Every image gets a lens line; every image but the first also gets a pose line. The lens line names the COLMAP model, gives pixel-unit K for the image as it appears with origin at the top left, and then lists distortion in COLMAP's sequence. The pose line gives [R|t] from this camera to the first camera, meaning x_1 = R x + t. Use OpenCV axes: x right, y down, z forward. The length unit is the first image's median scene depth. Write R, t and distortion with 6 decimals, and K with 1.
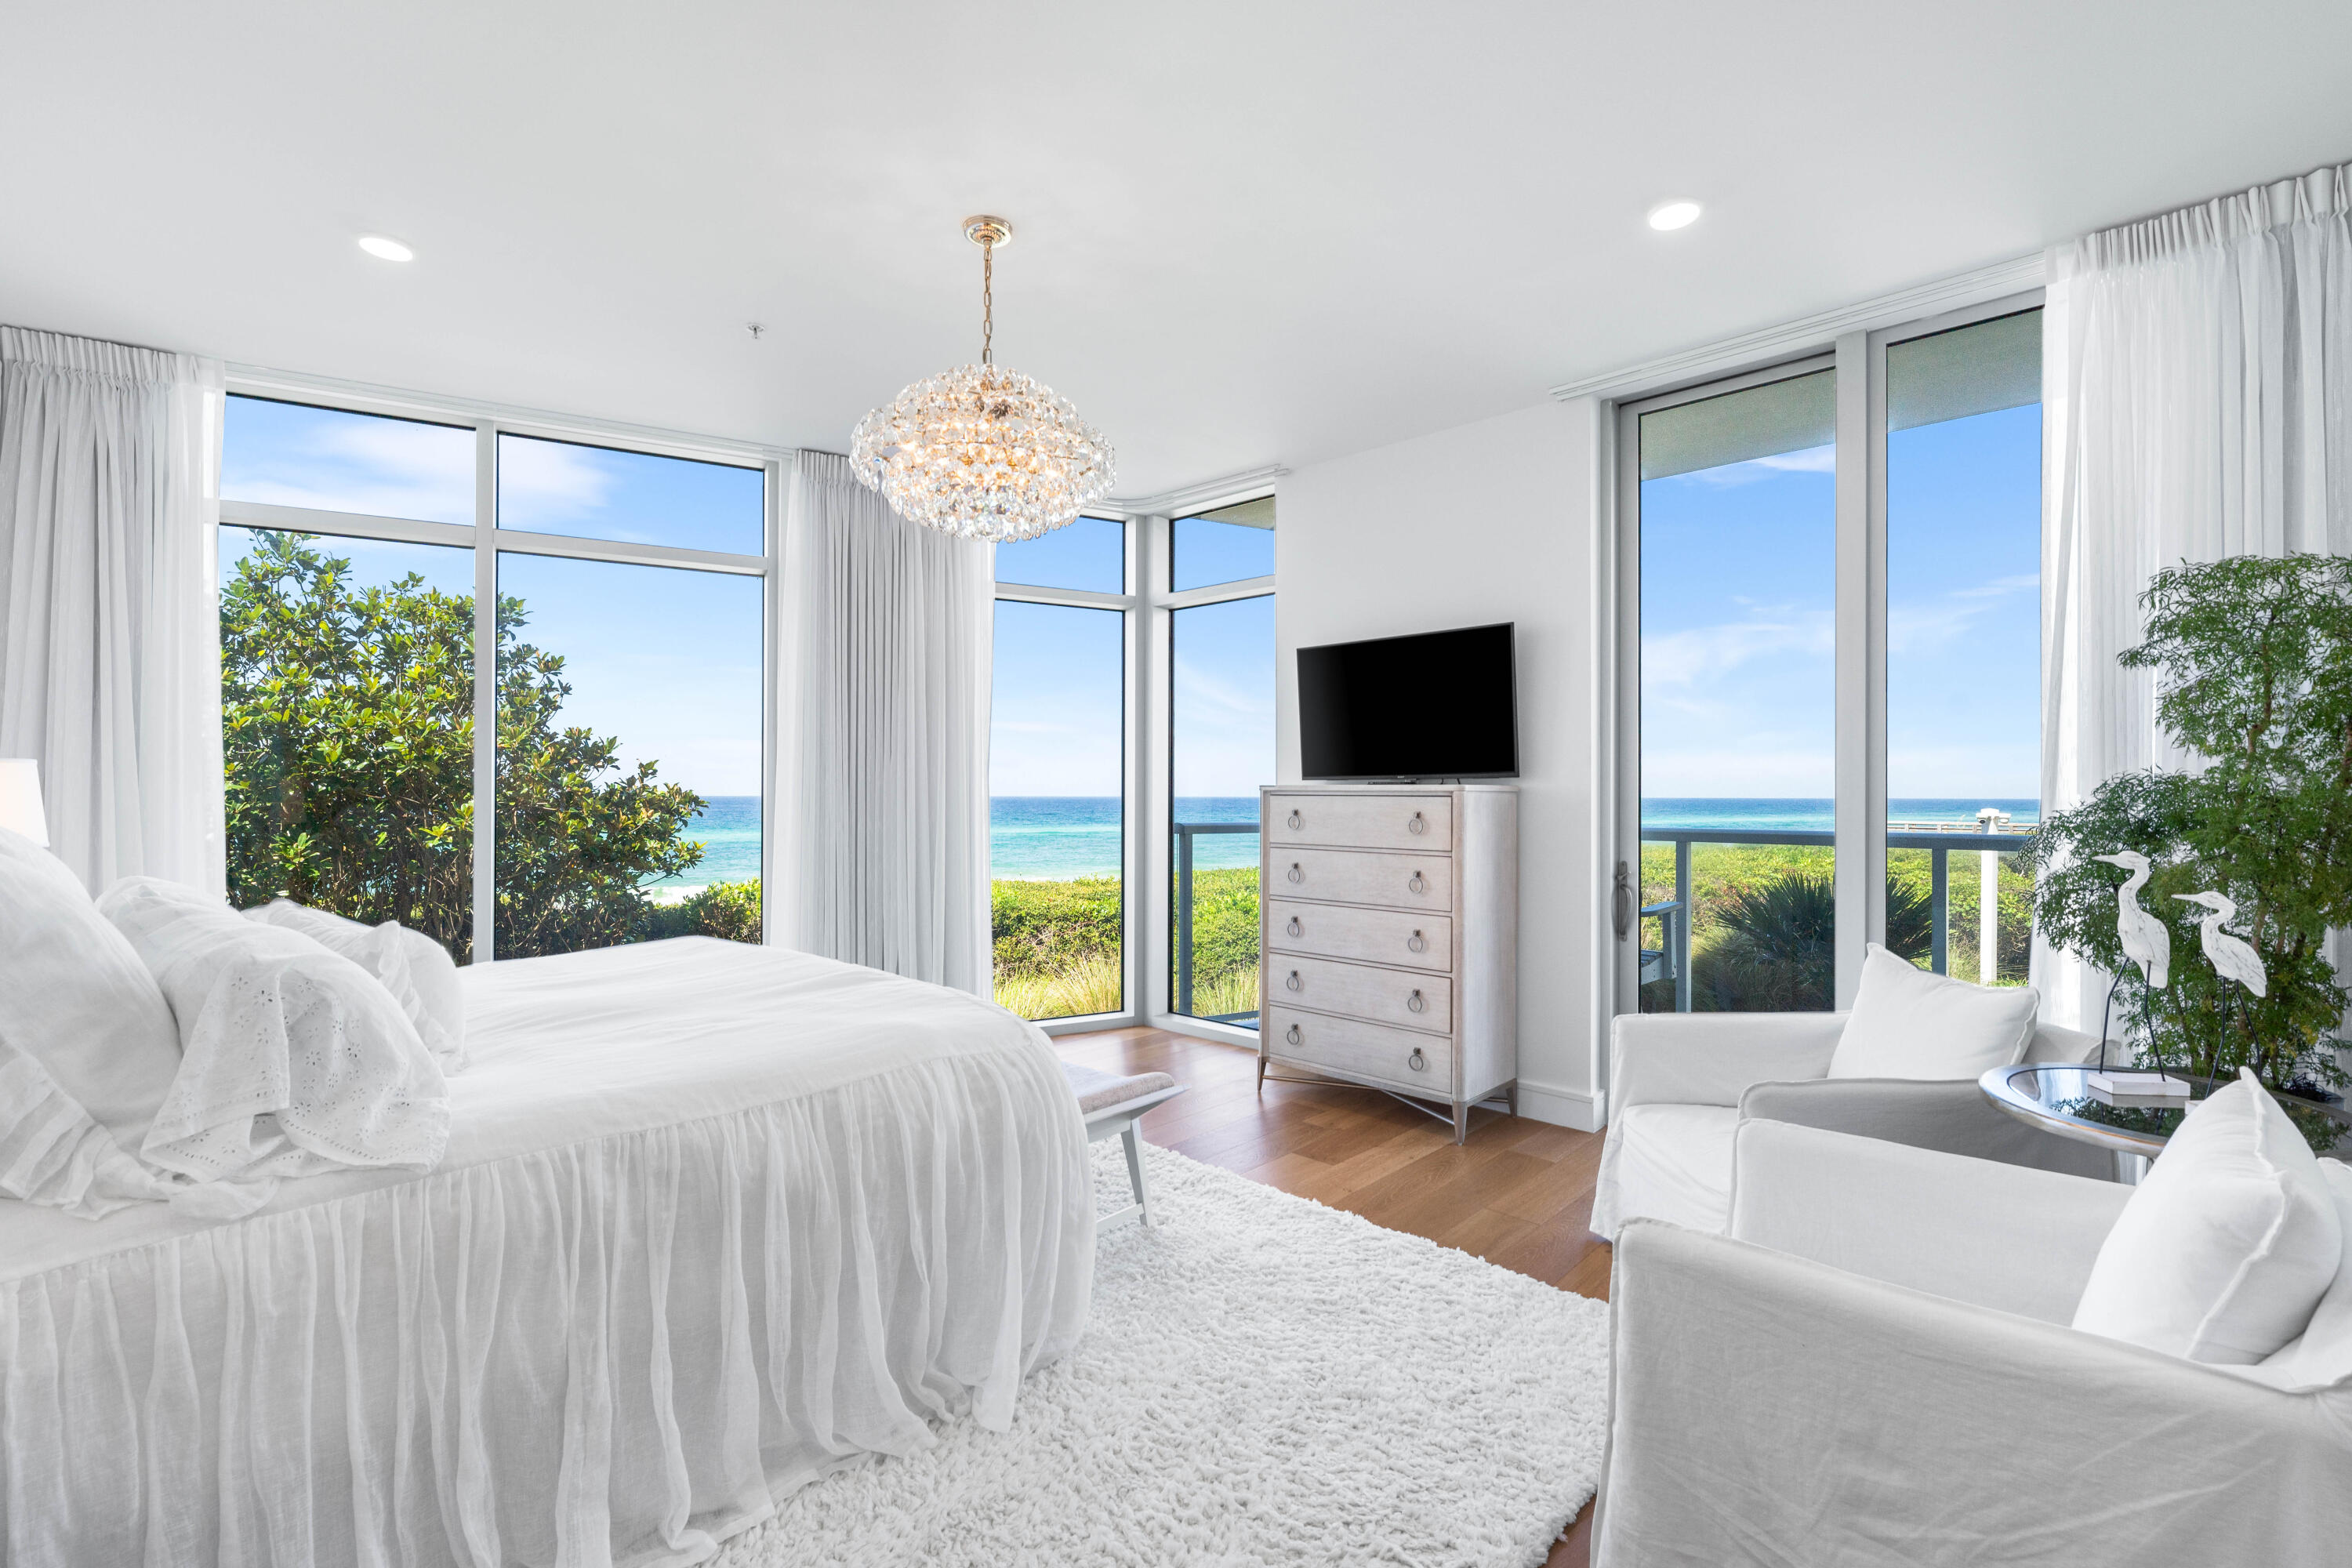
lens RADIAL K [[1021.9, 0, 1180.2], [0, 1021.9, 792.7], [0, 0, 1]] dist [-0.003480, -0.000345]
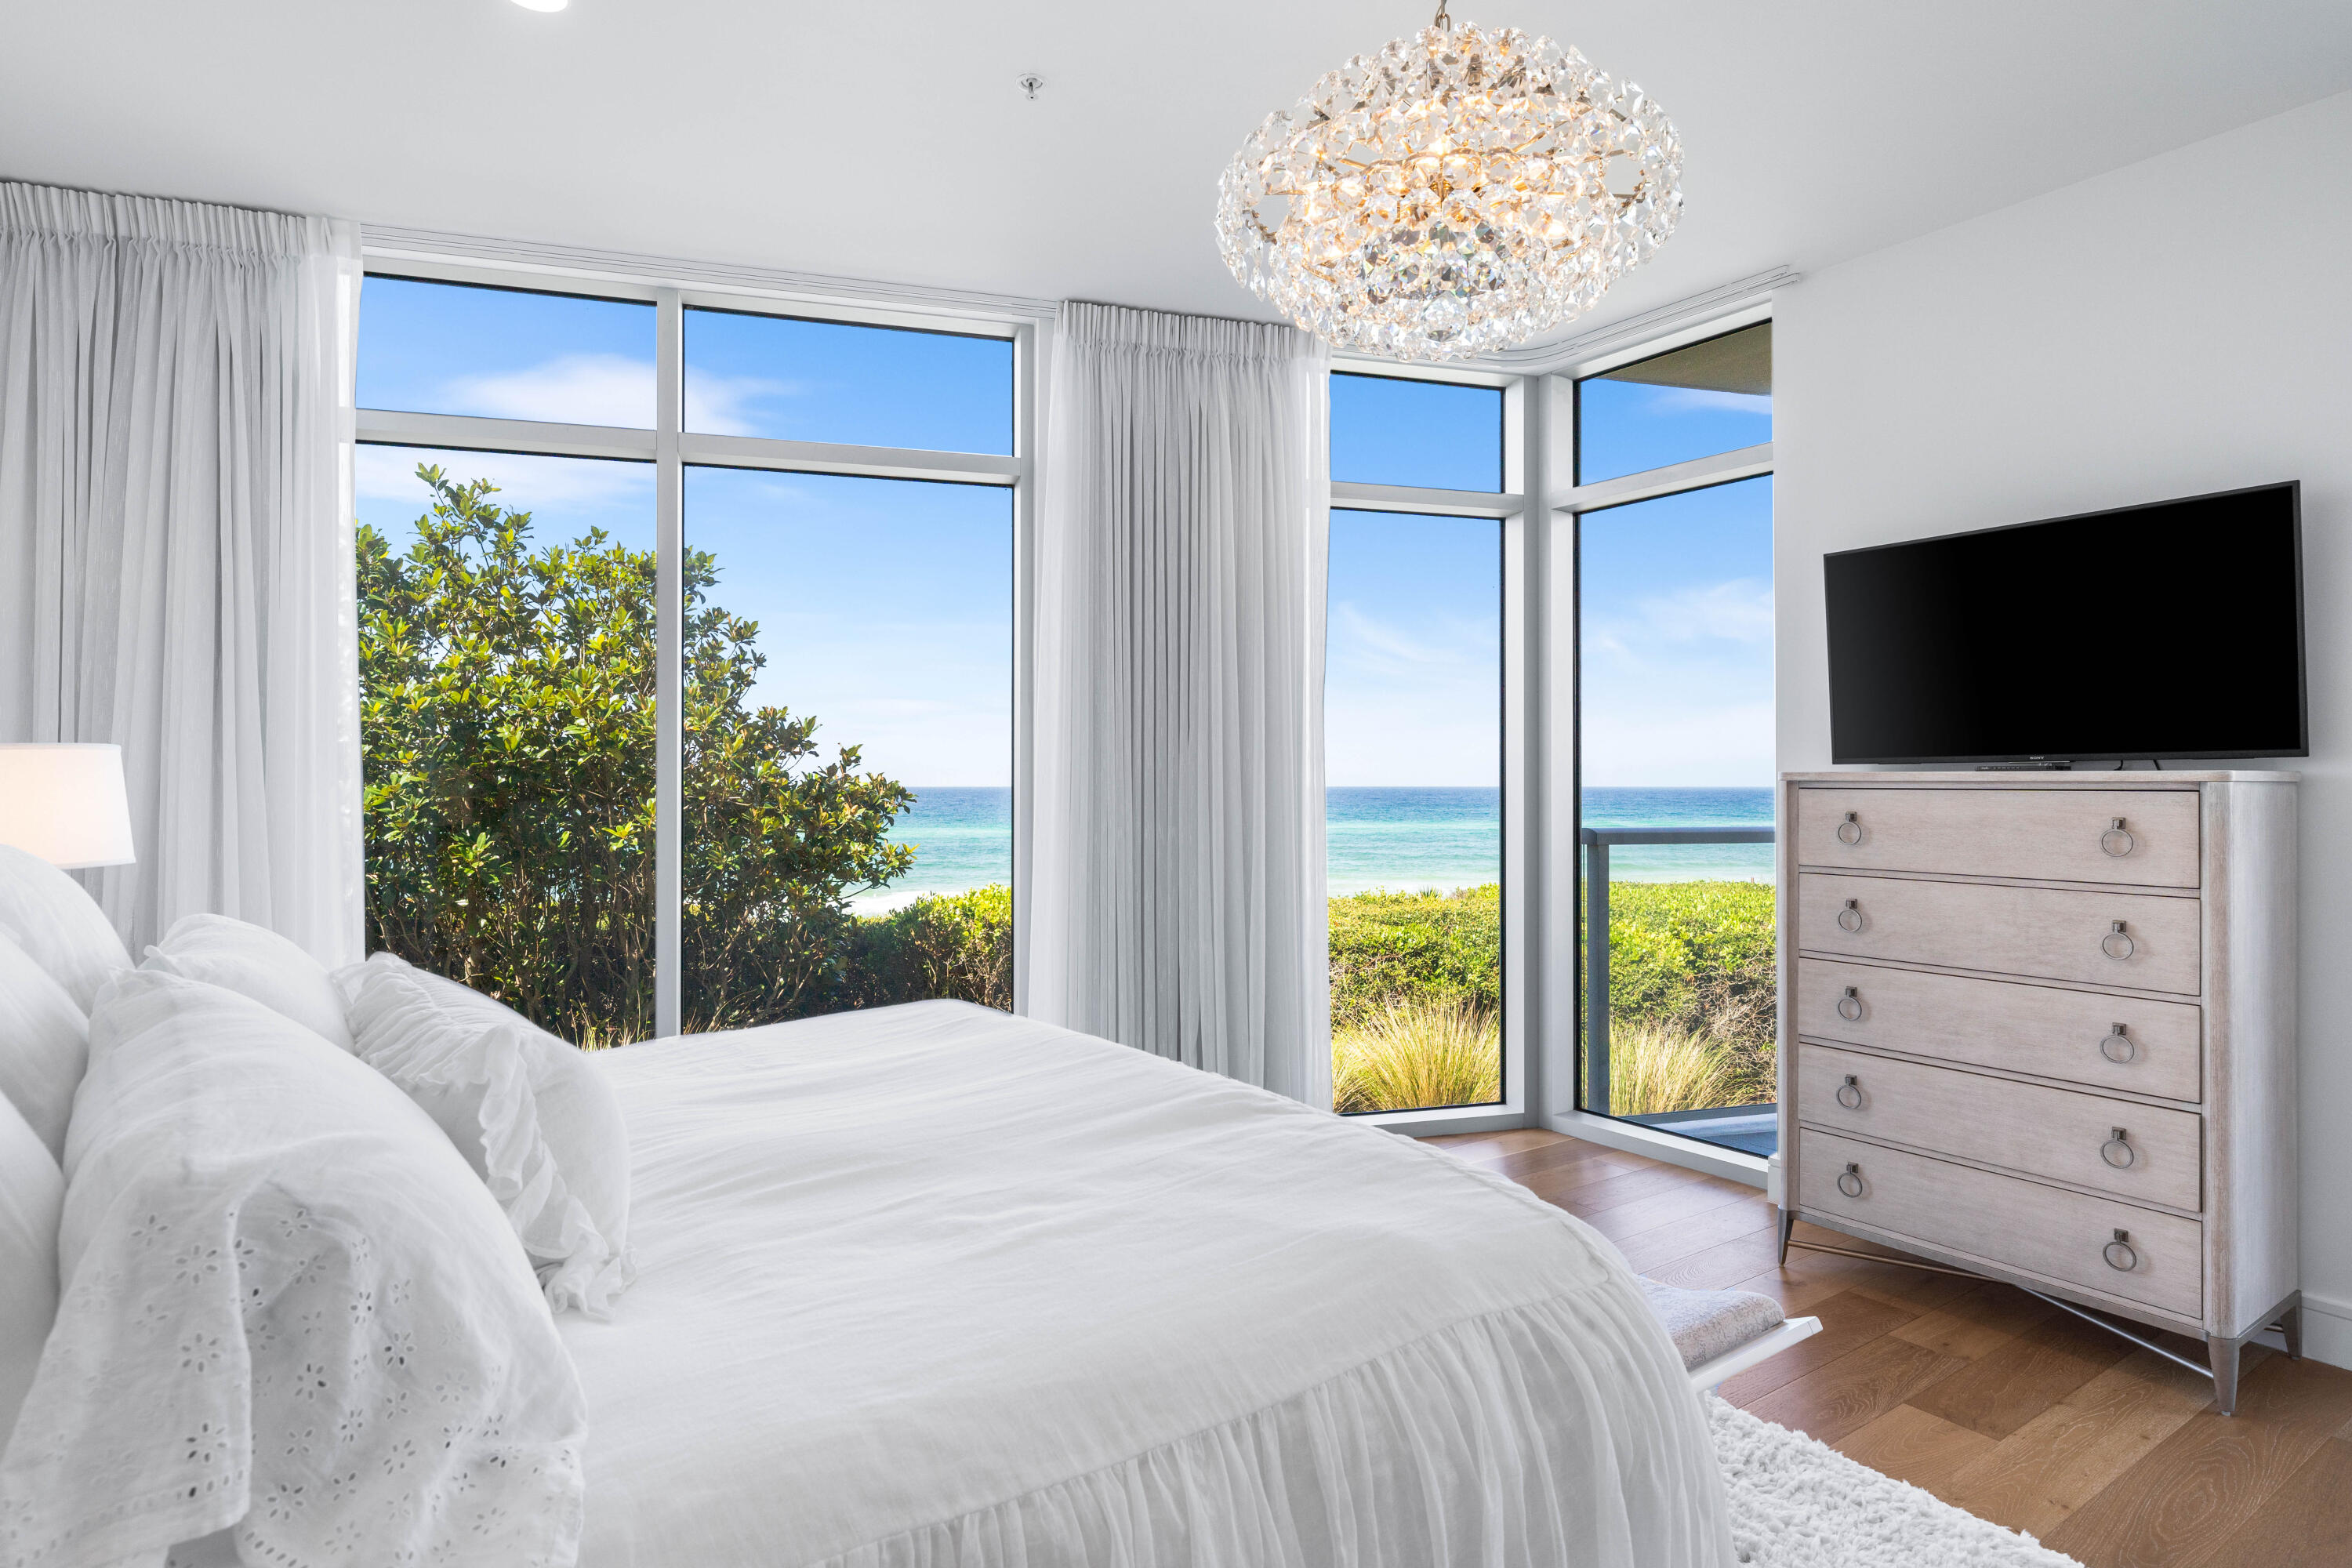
lens RADIAL K [[1230.8, 0, 1176.0], [0, 1230.8, 784.0], [0, 0, 1]] dist [0.000702, -0.000962]
pose [[0.977583, -0.001956, -0.210541, -0.120110], [0.002292, 0.999996, 0.001354, -0.002055], [0.210538, -0.001806, 0.977584, 0.183364]]
